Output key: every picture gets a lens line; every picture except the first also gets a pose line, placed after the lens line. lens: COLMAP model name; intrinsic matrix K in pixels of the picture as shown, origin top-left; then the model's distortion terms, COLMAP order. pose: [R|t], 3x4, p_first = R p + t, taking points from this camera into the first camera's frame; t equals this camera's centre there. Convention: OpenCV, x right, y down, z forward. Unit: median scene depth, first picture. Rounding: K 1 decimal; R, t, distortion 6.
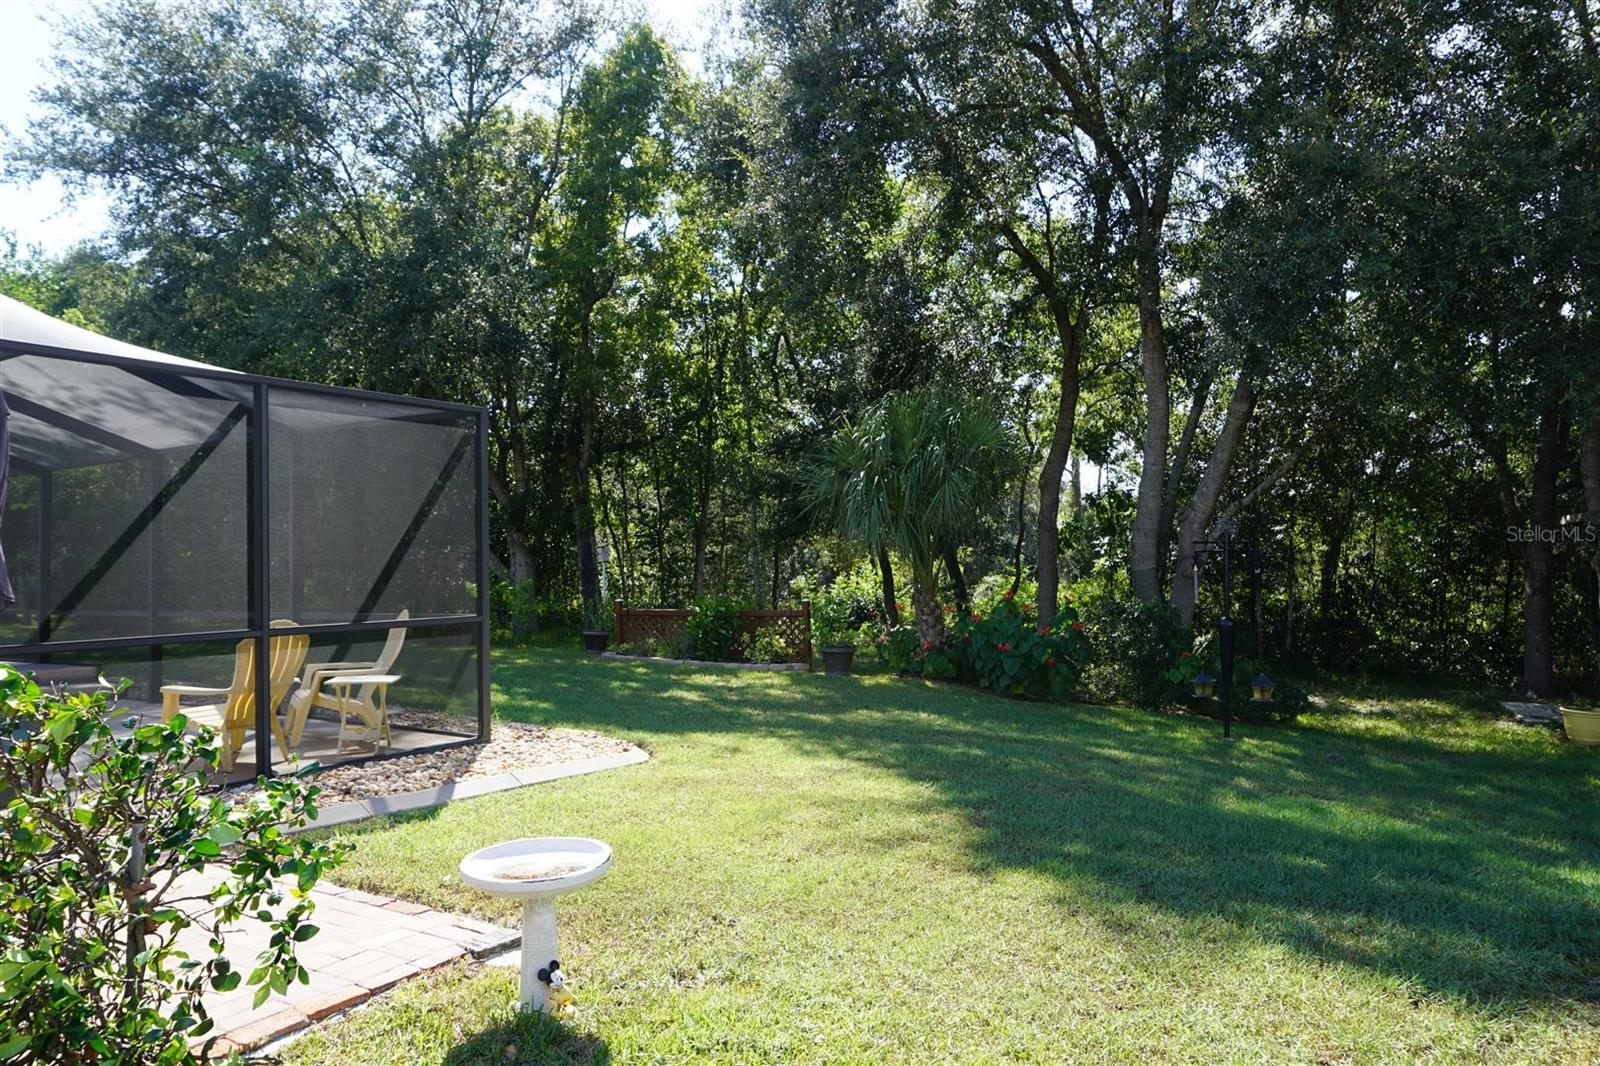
lens RADIAL K [[1062.7, 0, 800.0], [0, 1062.7, 533.0], [0, 0, 1]] dist [-0.020256, 0.004687]
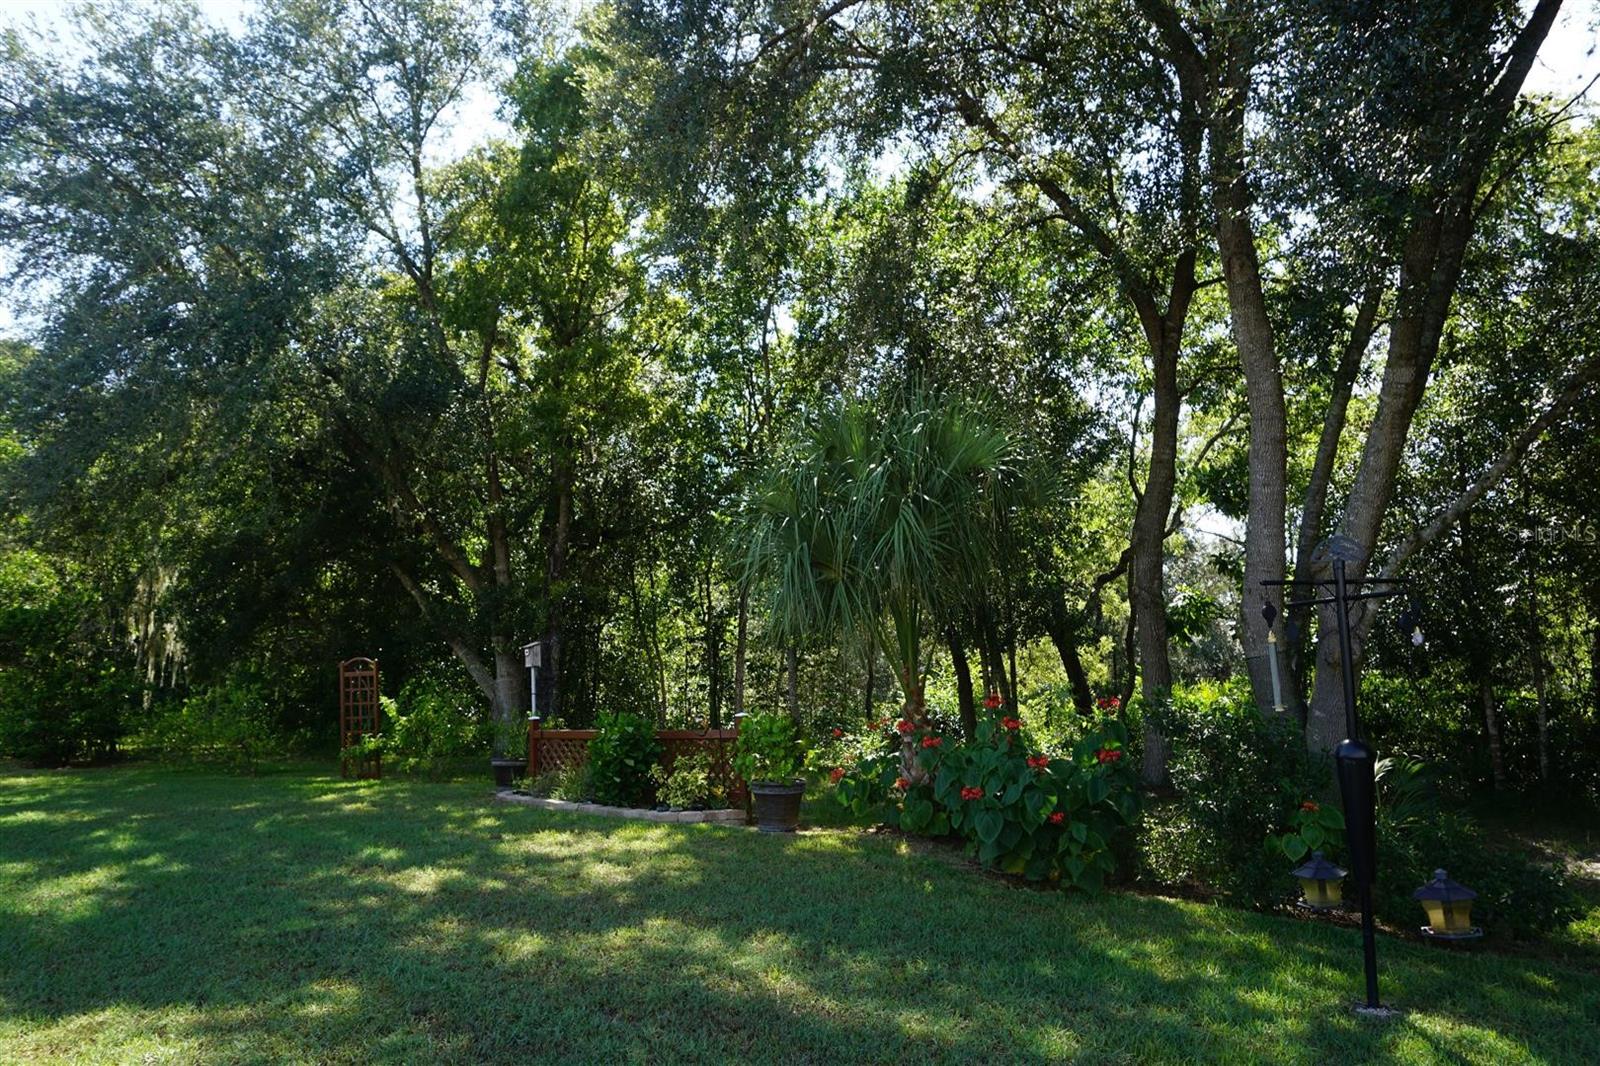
lens RADIAL K [[1062.7, 0, 800.0], [0, 1062.7, 533.0], [0, 0, 1]] dist [-0.020256, 0.004687]
pose [[0.982079, -0.047423, -0.182406, 0.145639], [0.028229, 0.993920, -0.106421, 0.018223], [0.186344, 0.099364, 0.977447, 0.283685]]
